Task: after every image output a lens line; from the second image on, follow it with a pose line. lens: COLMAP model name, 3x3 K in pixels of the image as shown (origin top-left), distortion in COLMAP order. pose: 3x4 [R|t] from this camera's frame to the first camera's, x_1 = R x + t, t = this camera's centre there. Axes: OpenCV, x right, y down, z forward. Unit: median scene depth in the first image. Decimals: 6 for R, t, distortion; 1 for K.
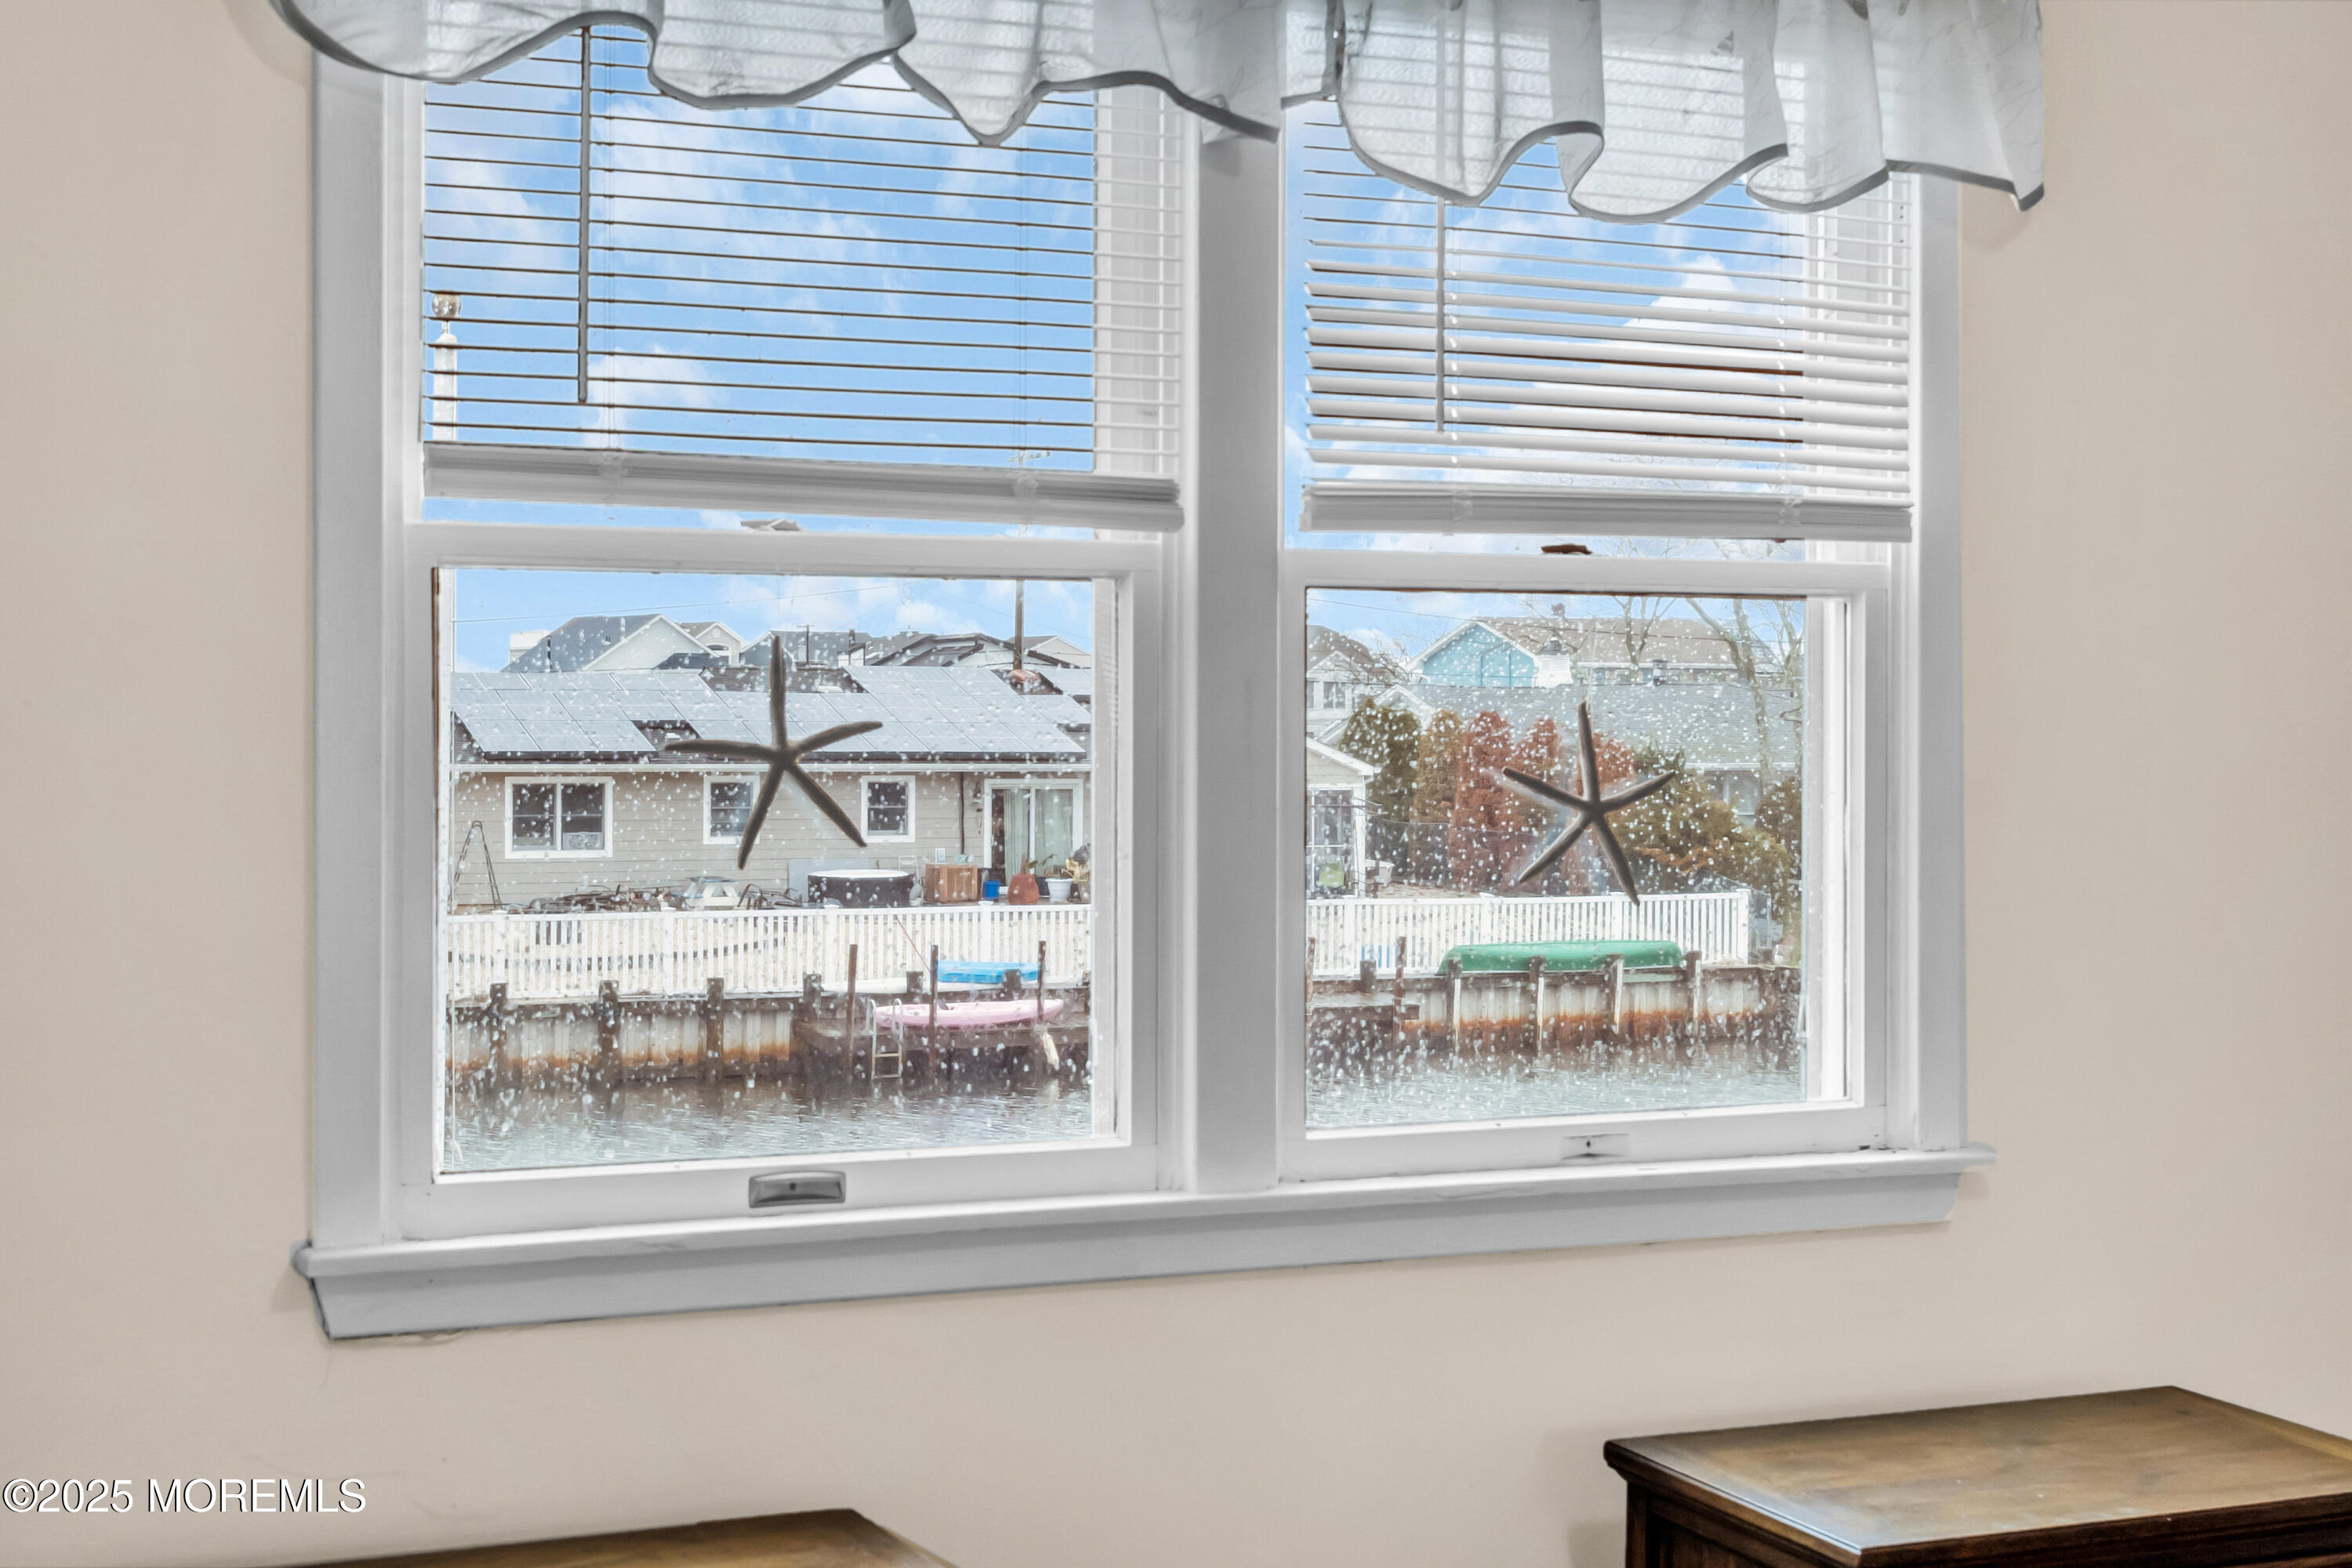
lens RADIAL K [[3457.8, 0, 1175.7], [0, 3457.8, 783.1], [0, 0, 1]] dist [0.002147, 0.000000]
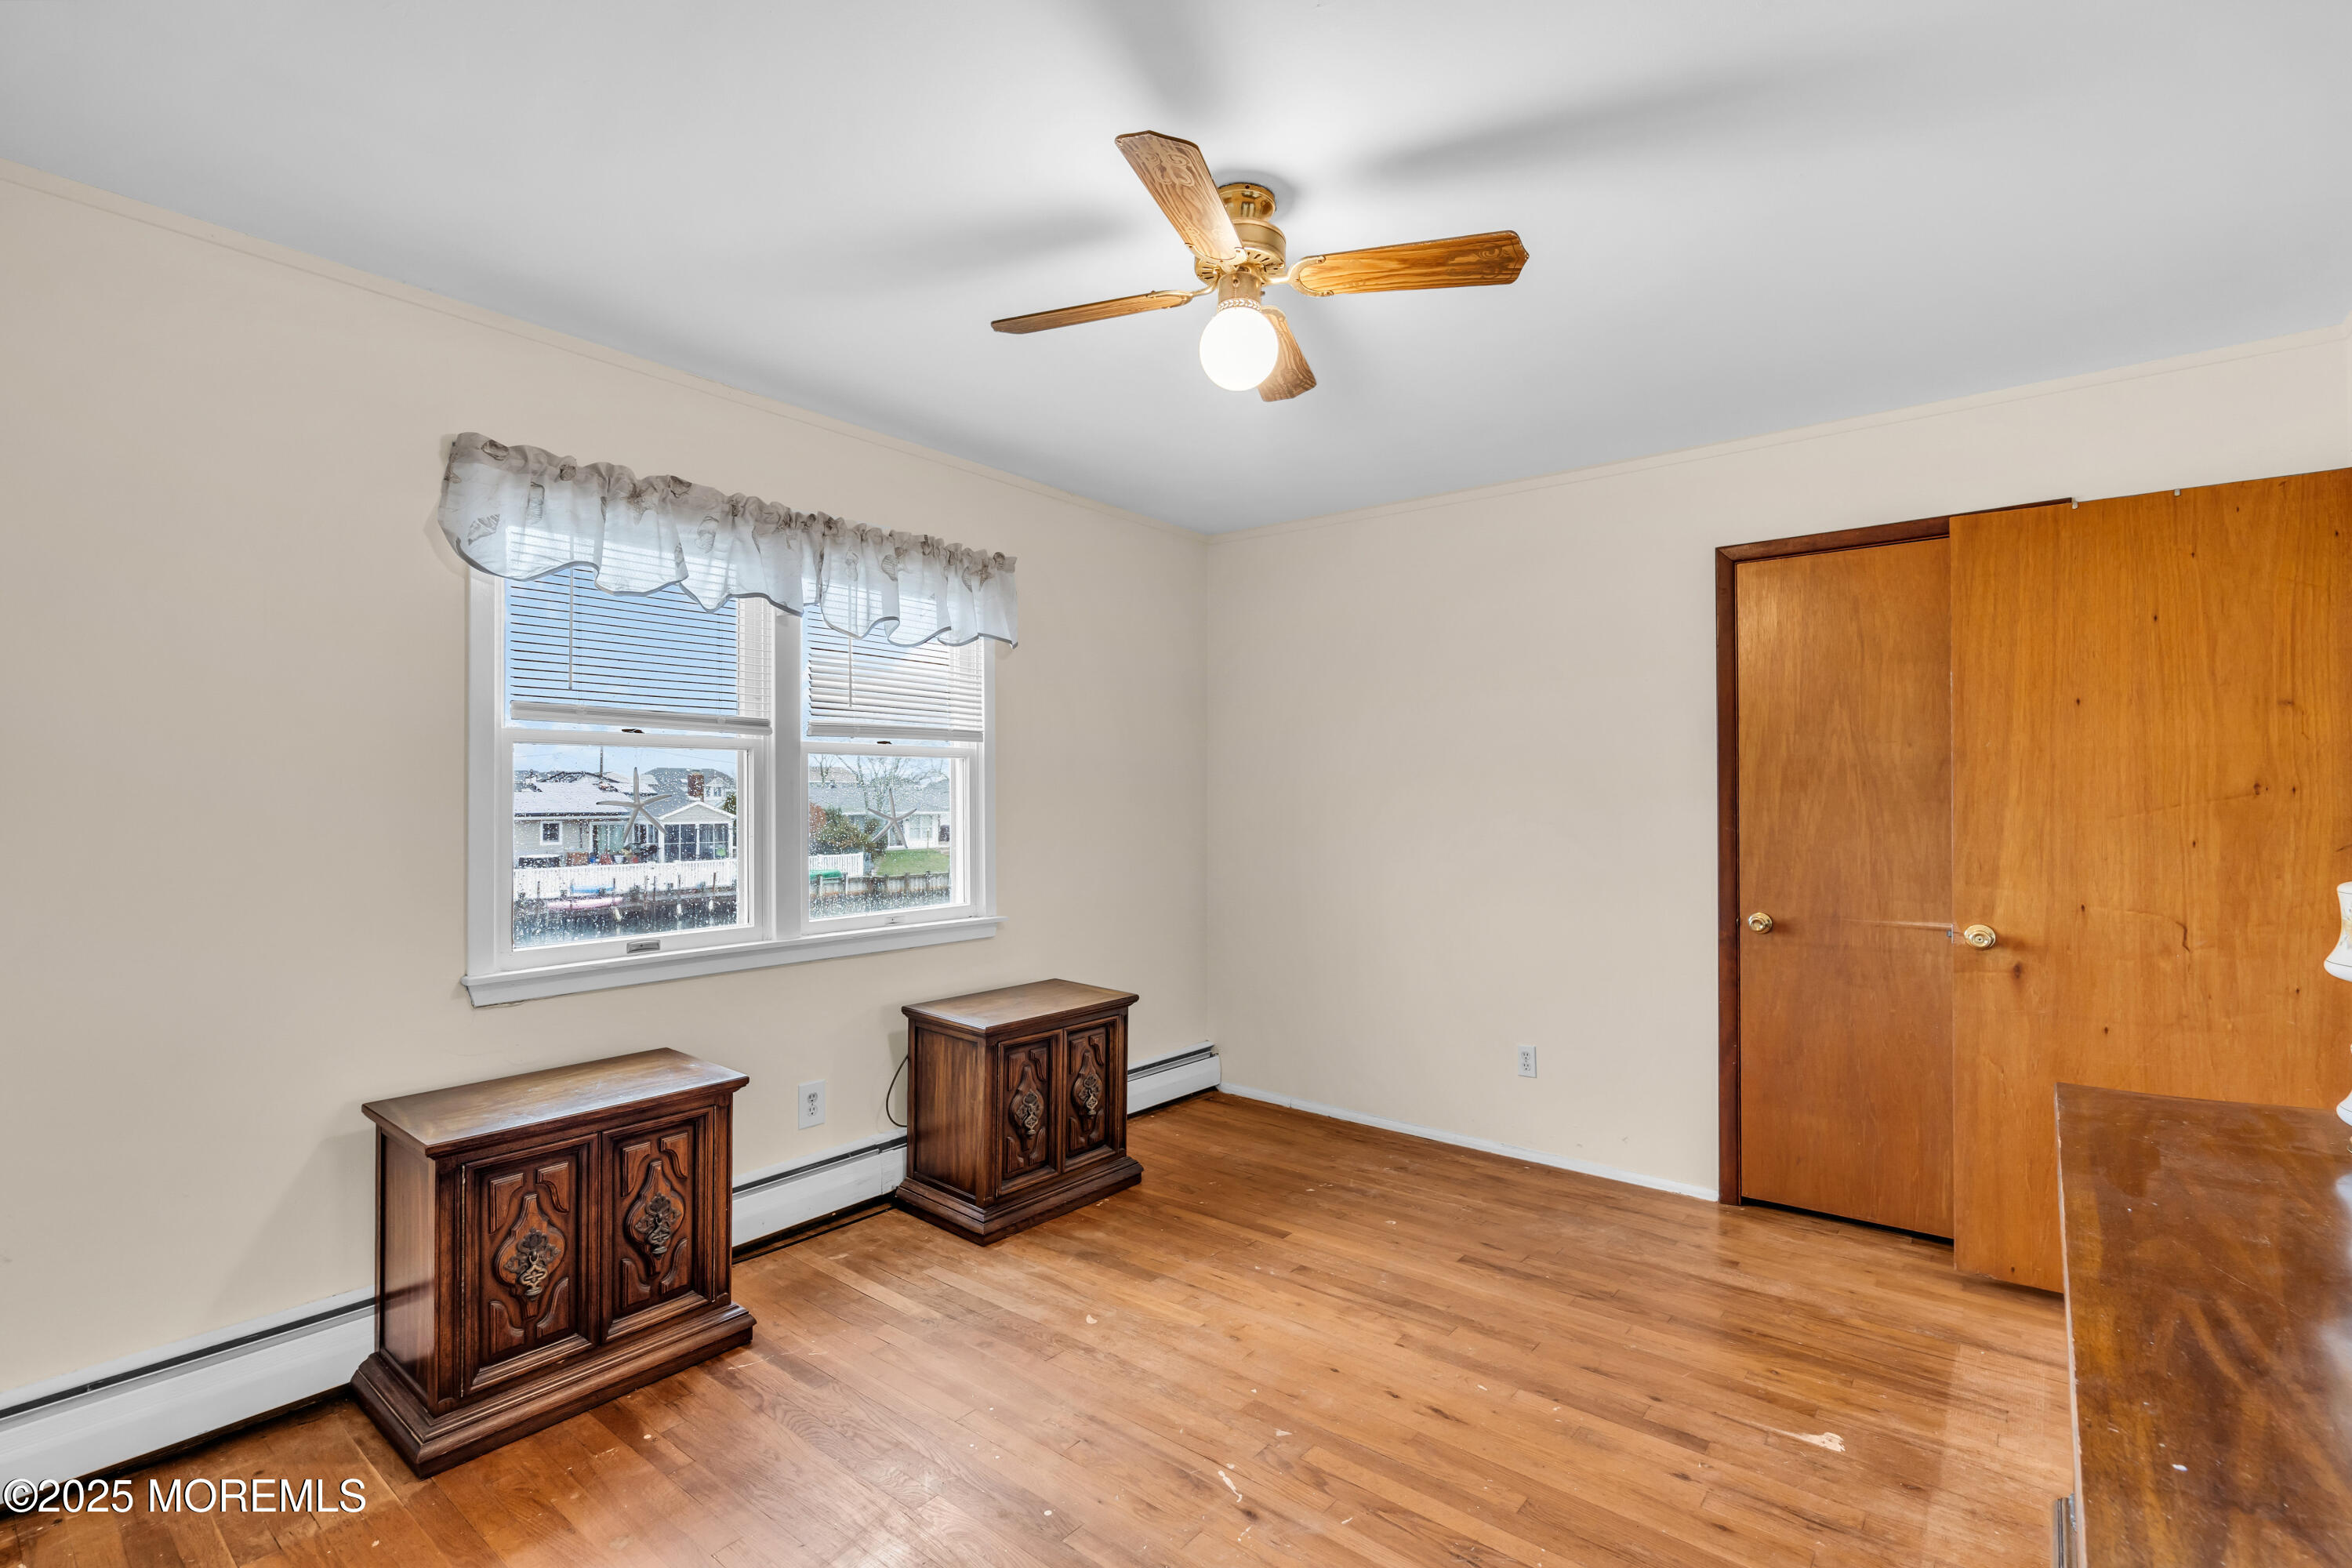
lens RADIAL K [[1074.4, 0, 1168.9], [0, 1074.4, 806.8], [0, 0, 1]] dist [-0.005526, 0.002439]
pose [[0.901307, -0.010999, 0.433041, -0.092165], [0.015693, 0.999850, -0.007267, 0.006711], [-0.432897, 0.013345, 0.901345, -0.060942]]
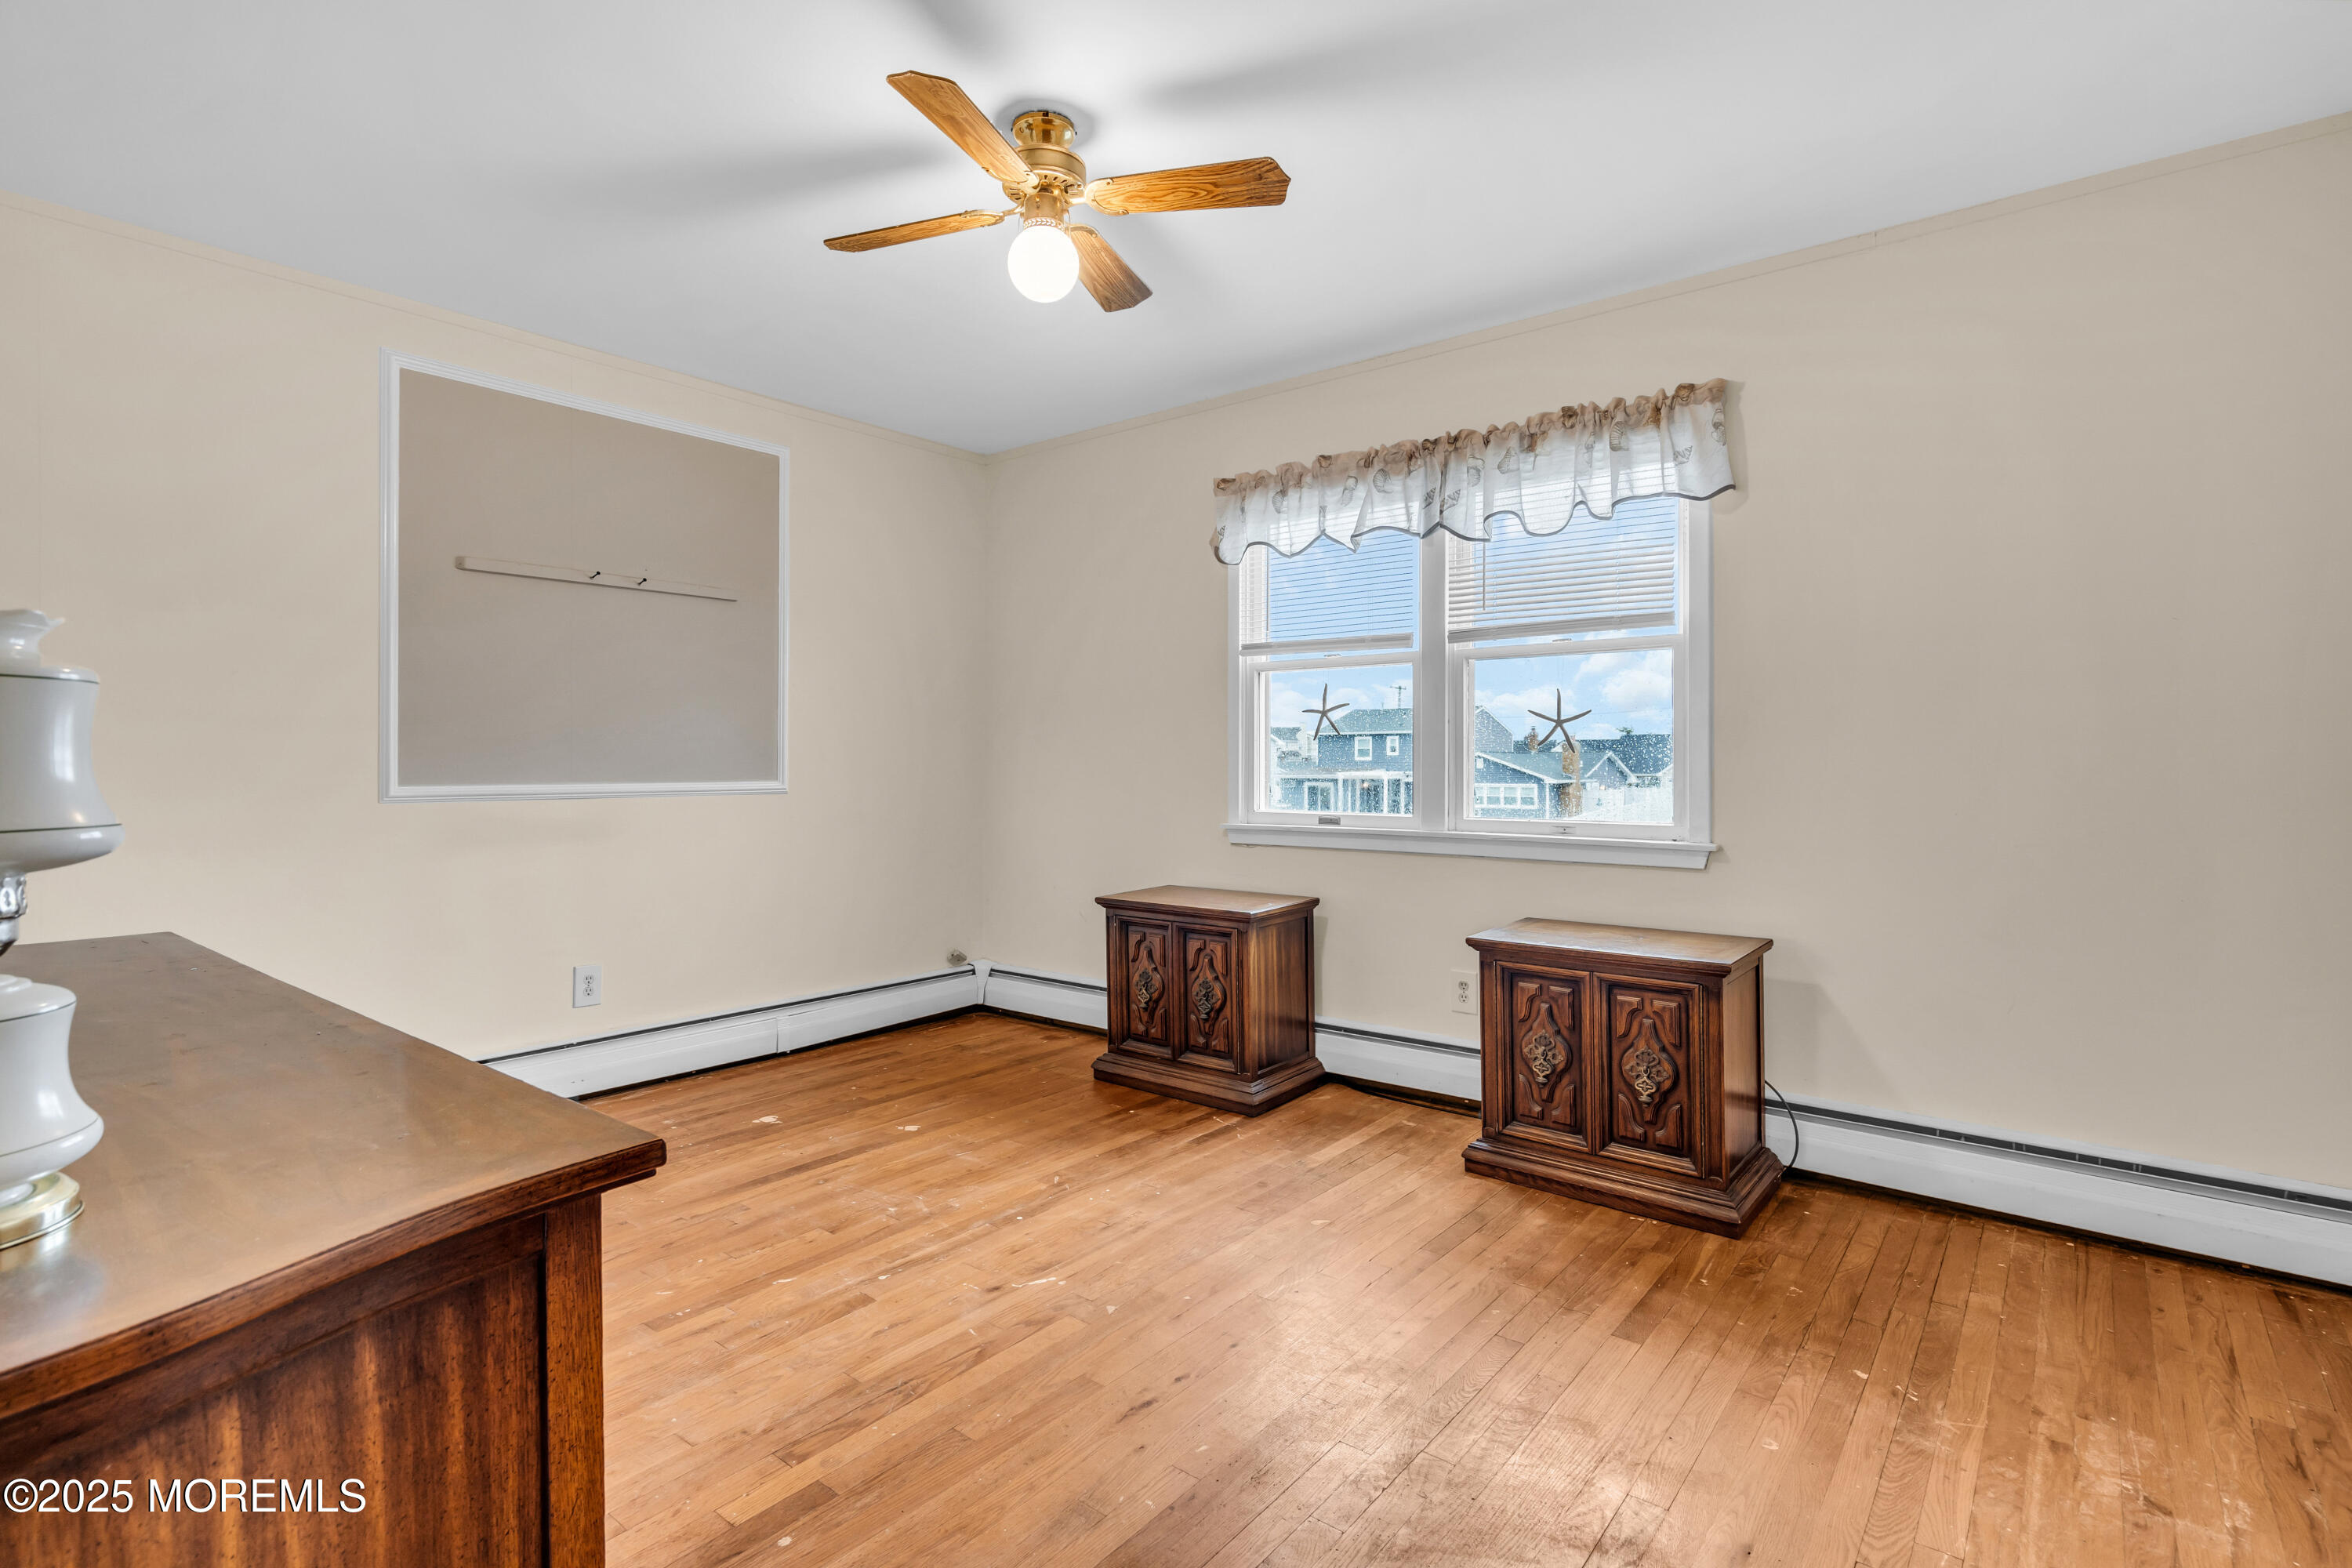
lens RADIAL K [[1111.3, 0, 1167.3], [0, 1111.3, 771.4], [0, 0, 1]] dist [-0.001773, 0.001629]
pose [[0.439220, 0.002520, -0.898376, 0.887894], [-0.014945, 0.999878, -0.004502, 0.063627], [0.898255, 0.015403, 0.439204, 0.240842]]
